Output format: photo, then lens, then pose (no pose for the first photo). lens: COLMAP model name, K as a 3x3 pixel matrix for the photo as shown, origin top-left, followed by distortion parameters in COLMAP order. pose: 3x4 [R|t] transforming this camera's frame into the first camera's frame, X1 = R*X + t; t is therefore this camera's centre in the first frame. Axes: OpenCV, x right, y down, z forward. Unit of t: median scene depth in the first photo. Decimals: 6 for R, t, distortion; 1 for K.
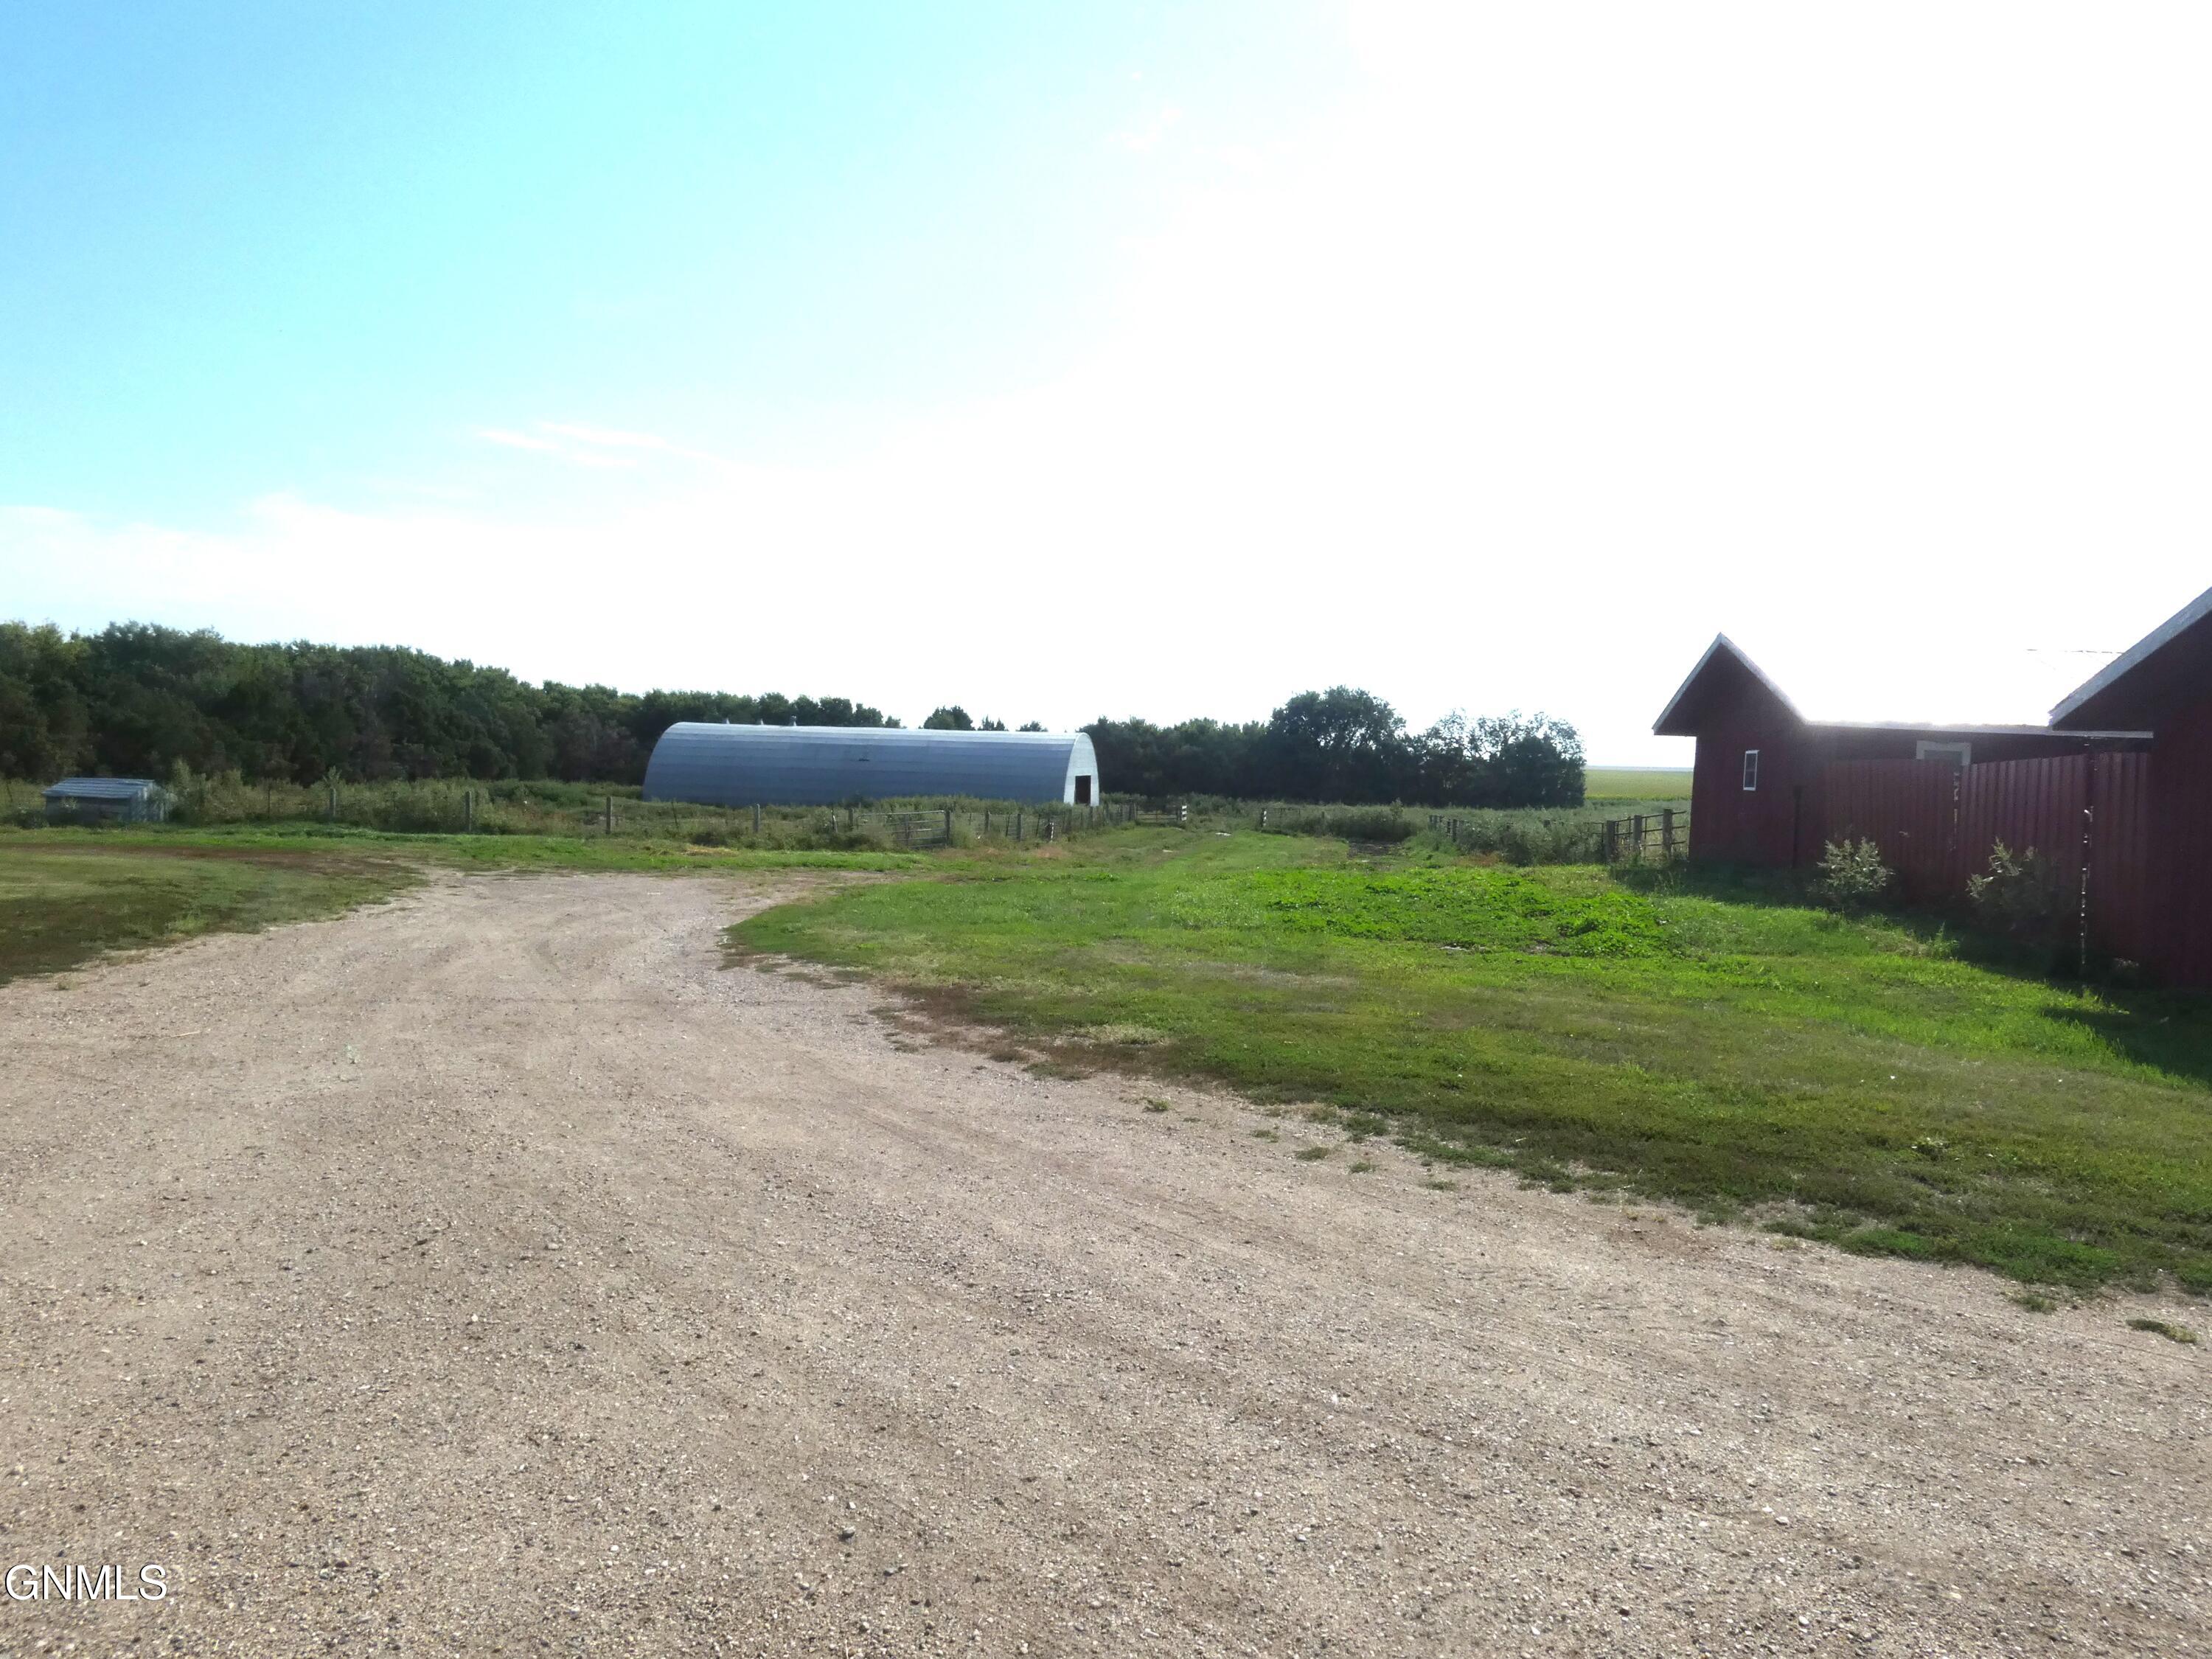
lens RADIAL K [[1537.2, 0, 1106.0], [0, 1537.2, 829.5], [0, 0, 1]] dist [-0.009400, -0.002069]
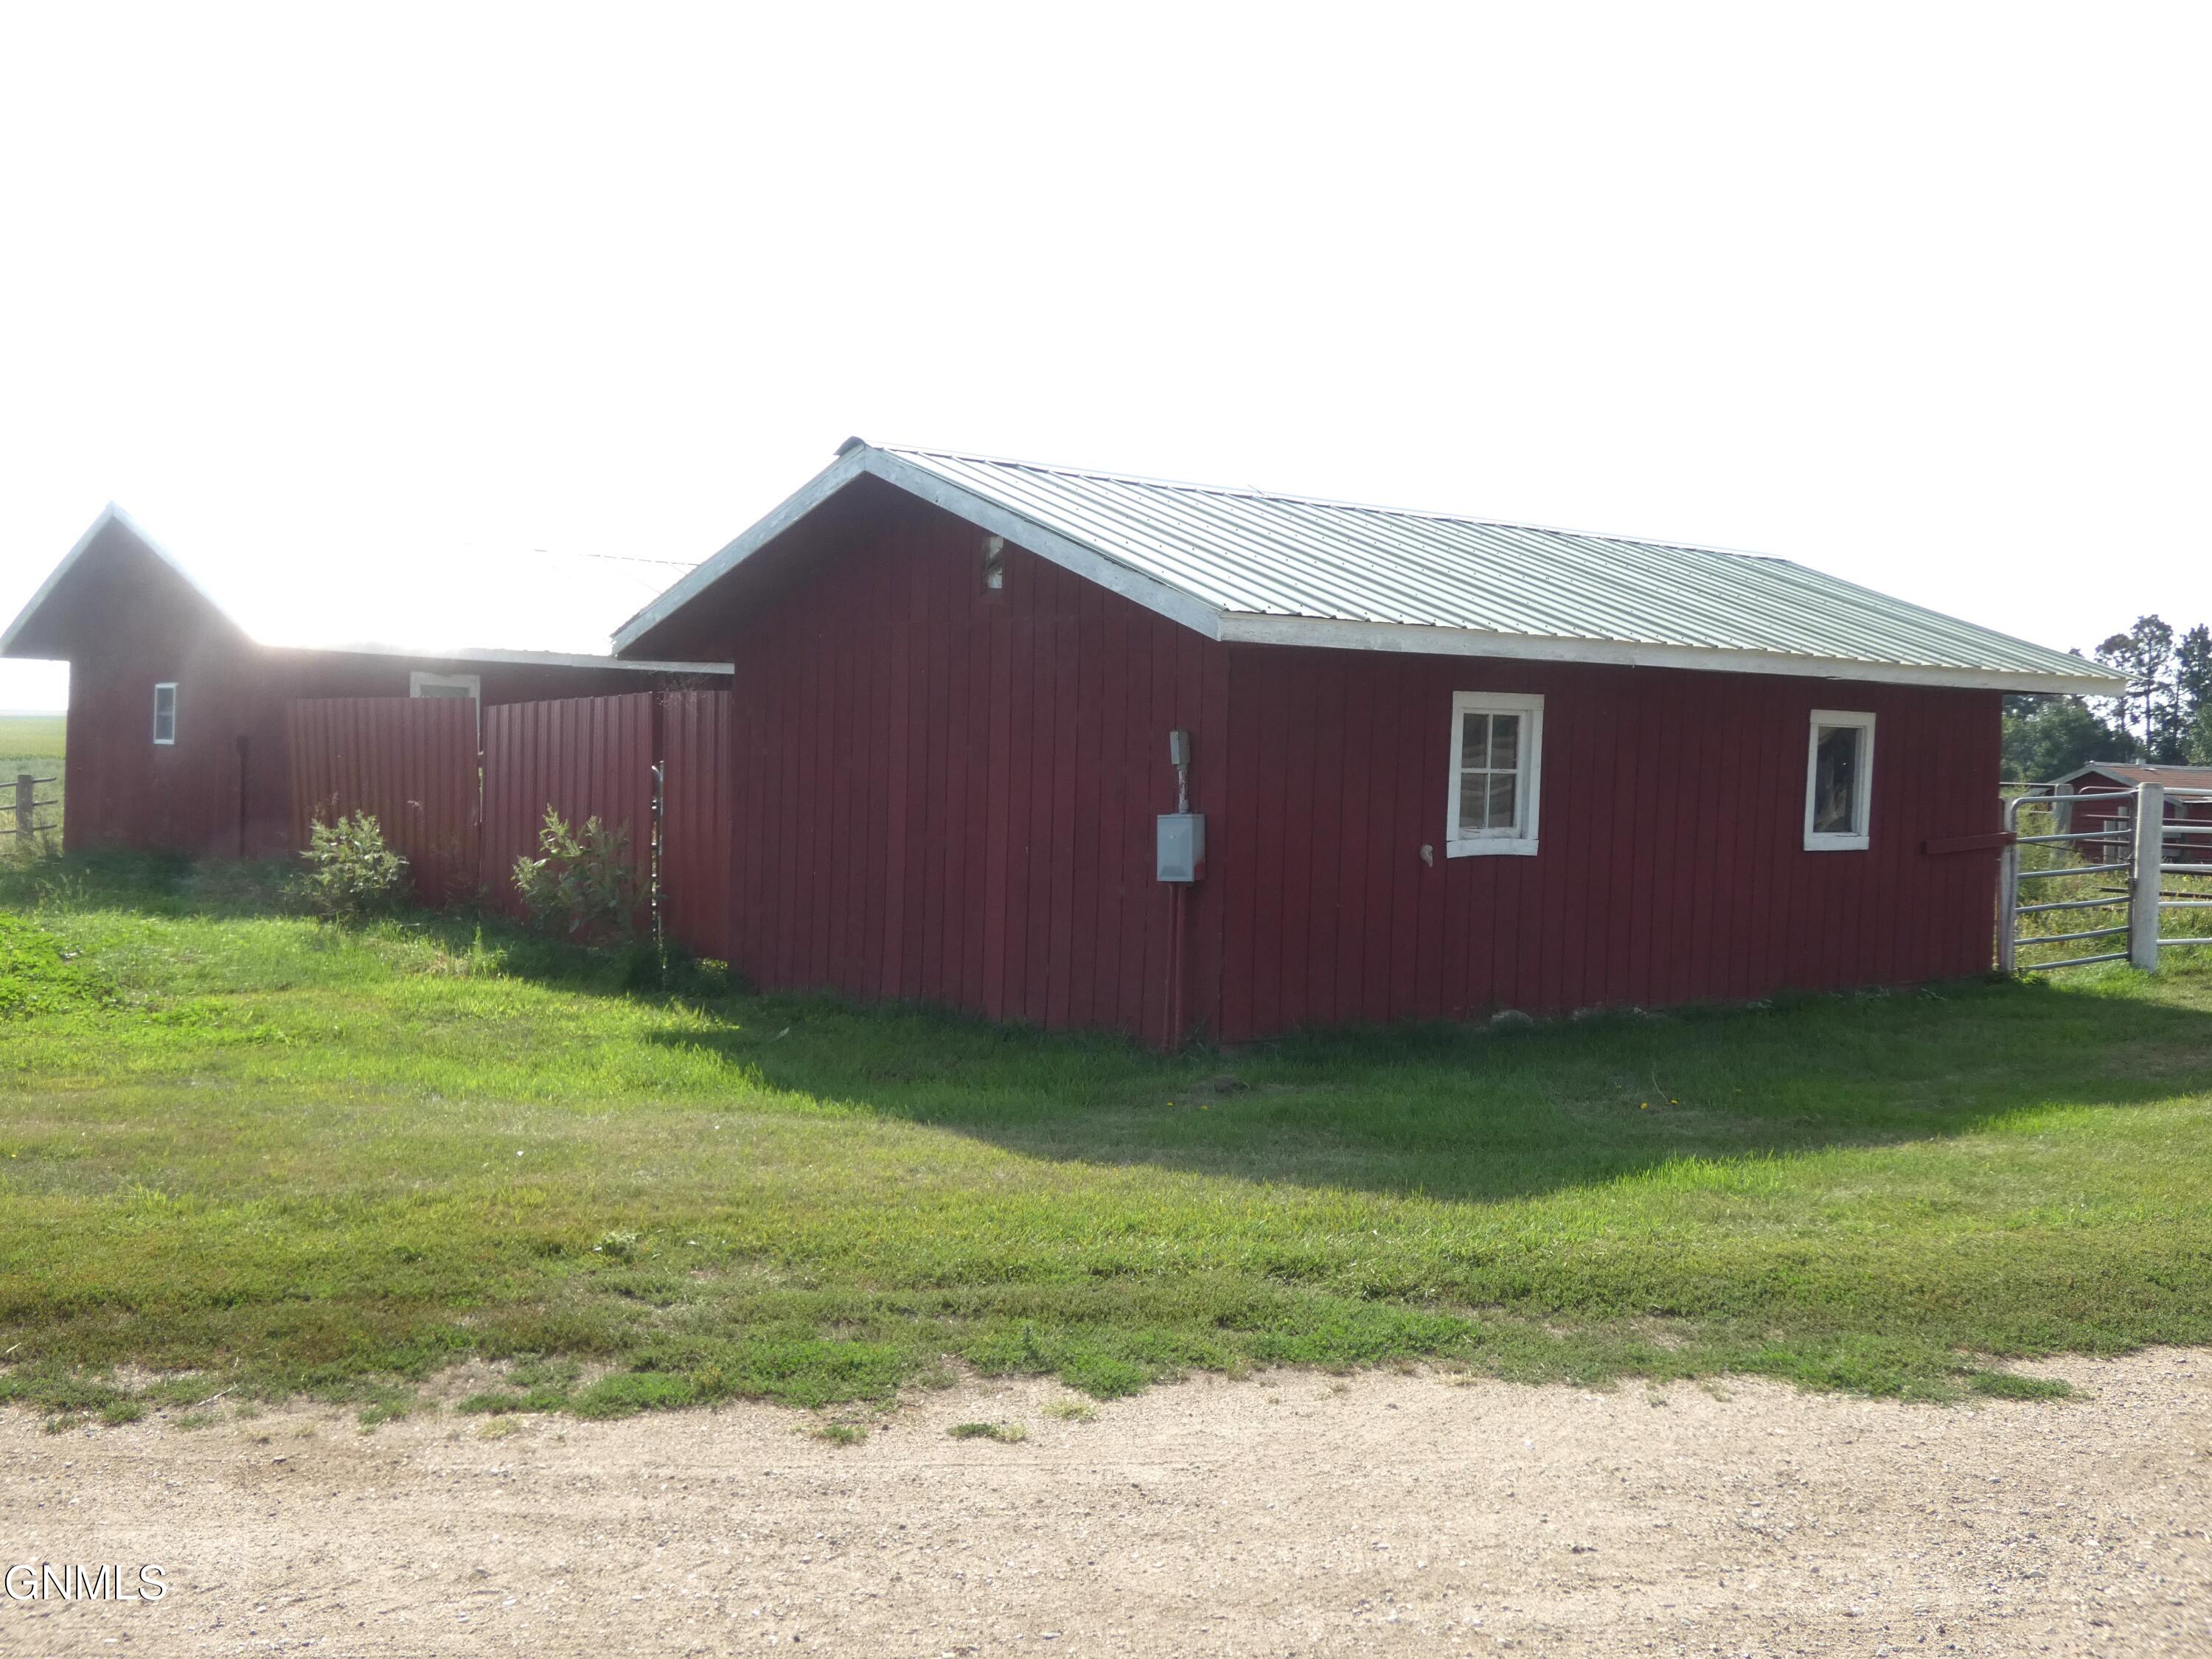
lens RADIAL K [[2317.0, 0, 1109.3], [0, 2317.0, 795.3], [0, 0, 1]] dist [-0.008699, 0.010731]
pose [[0.687638, -0.025125, 0.725618, -0.079253], [0.027405, 0.999587, 0.008641, -0.003883], [-0.725536, 0.013944, 0.688043, 0.095615]]
